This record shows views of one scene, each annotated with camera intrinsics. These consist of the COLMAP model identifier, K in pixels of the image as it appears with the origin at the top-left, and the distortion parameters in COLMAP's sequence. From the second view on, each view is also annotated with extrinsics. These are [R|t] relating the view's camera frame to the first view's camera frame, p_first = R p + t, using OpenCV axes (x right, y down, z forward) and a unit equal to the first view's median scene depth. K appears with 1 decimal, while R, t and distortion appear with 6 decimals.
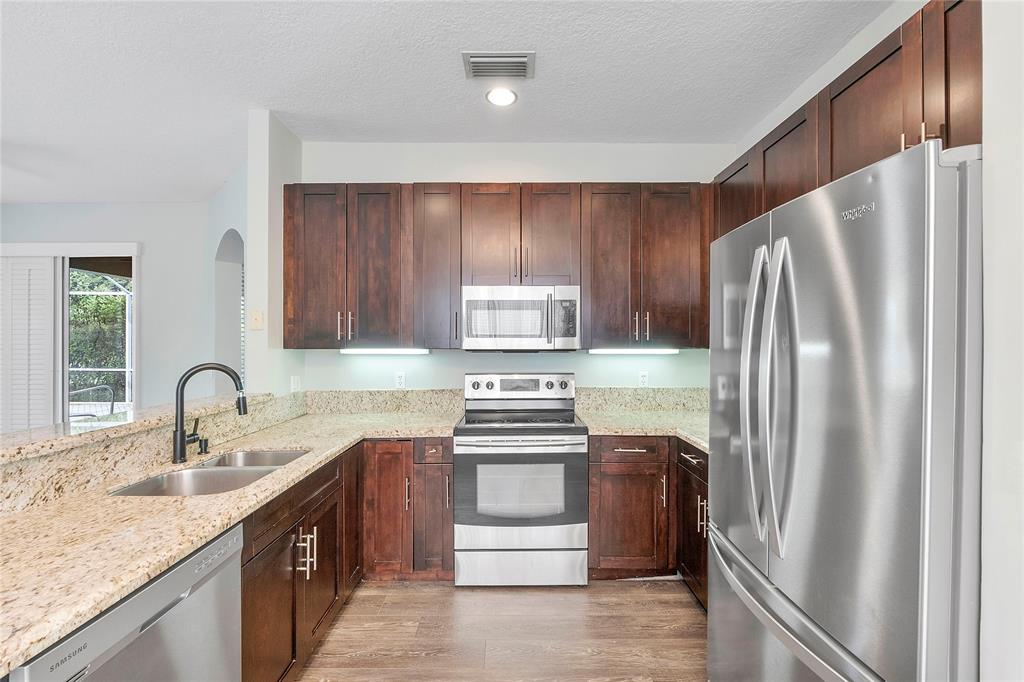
lens RADIAL K [[437.8, 0, 515.2], [0, 437.8, 344.2], [0, 0, 1]] dist [-0.008998, 0.000740]
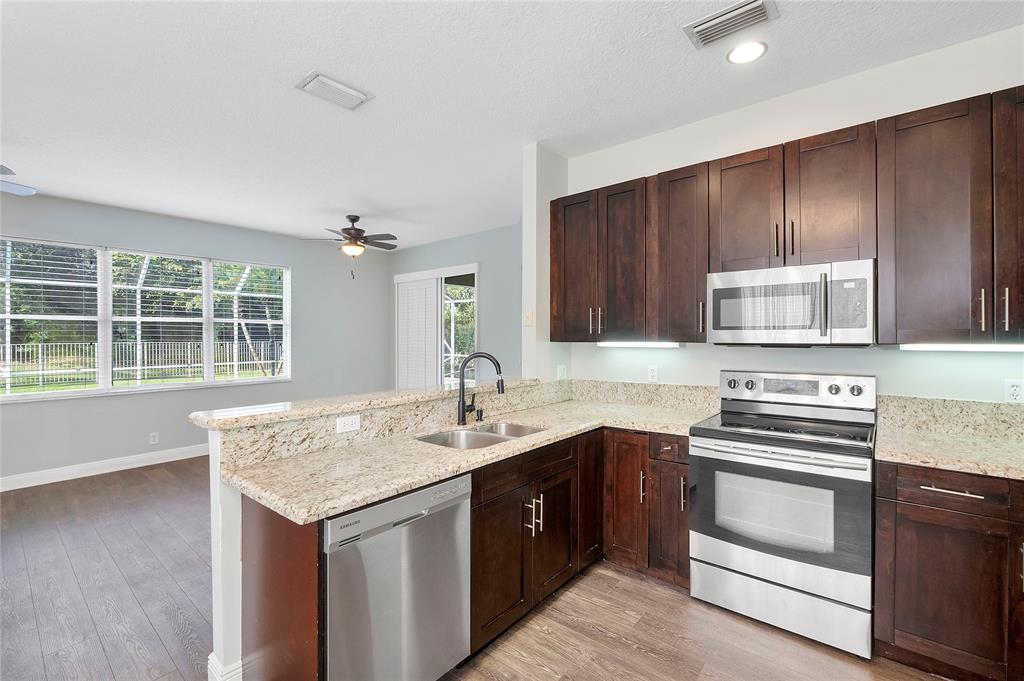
lens RADIAL K [[437.8, 0, 501.3], [0, 437.8, 336.5], [0, 0, 1]] dist [-0.008998, 0.000740]
pose [[0.765314, -0.002721, -0.643651, 0.149995], [0.001186, 0.999995, -0.002818, 0.000192], [0.643655, 0.001393, 0.765314, 0.024231]]
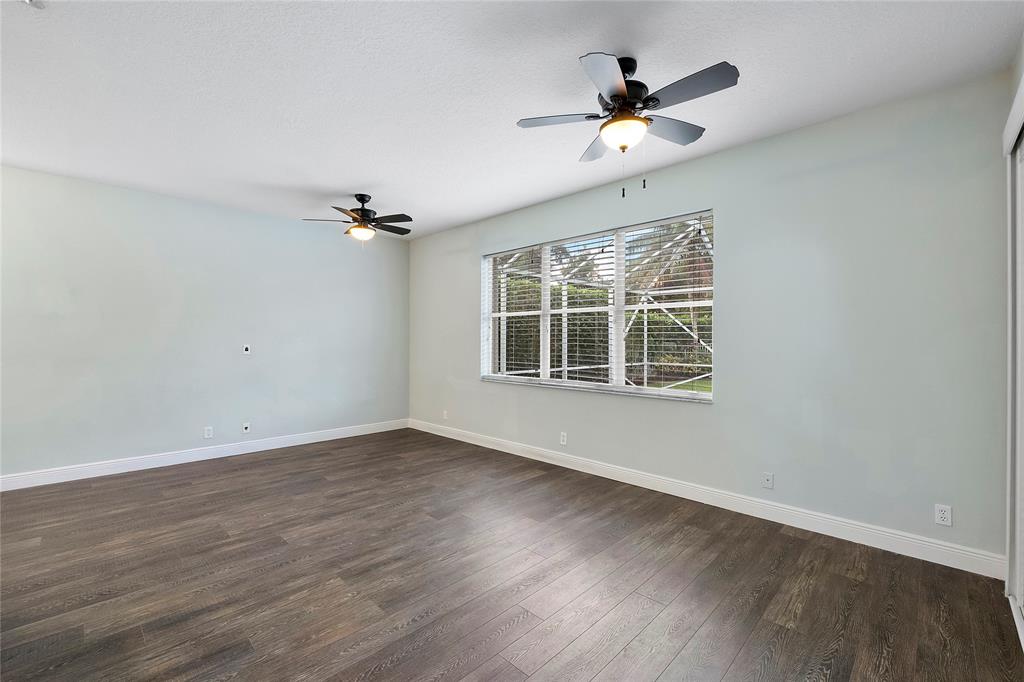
lens RADIAL K [[437.8, 0, 511.1], [0, 437.8, 346.6], [0, 0, 1]] dist [-0.008998, 0.000740]
pose [[-0.709325, 0.009160, -0.704822, -1.329347], [-0.006217, 0.999795, 0.019251, 0.047402], [0.704854, 0.018037, -0.709123, 2.378070]]
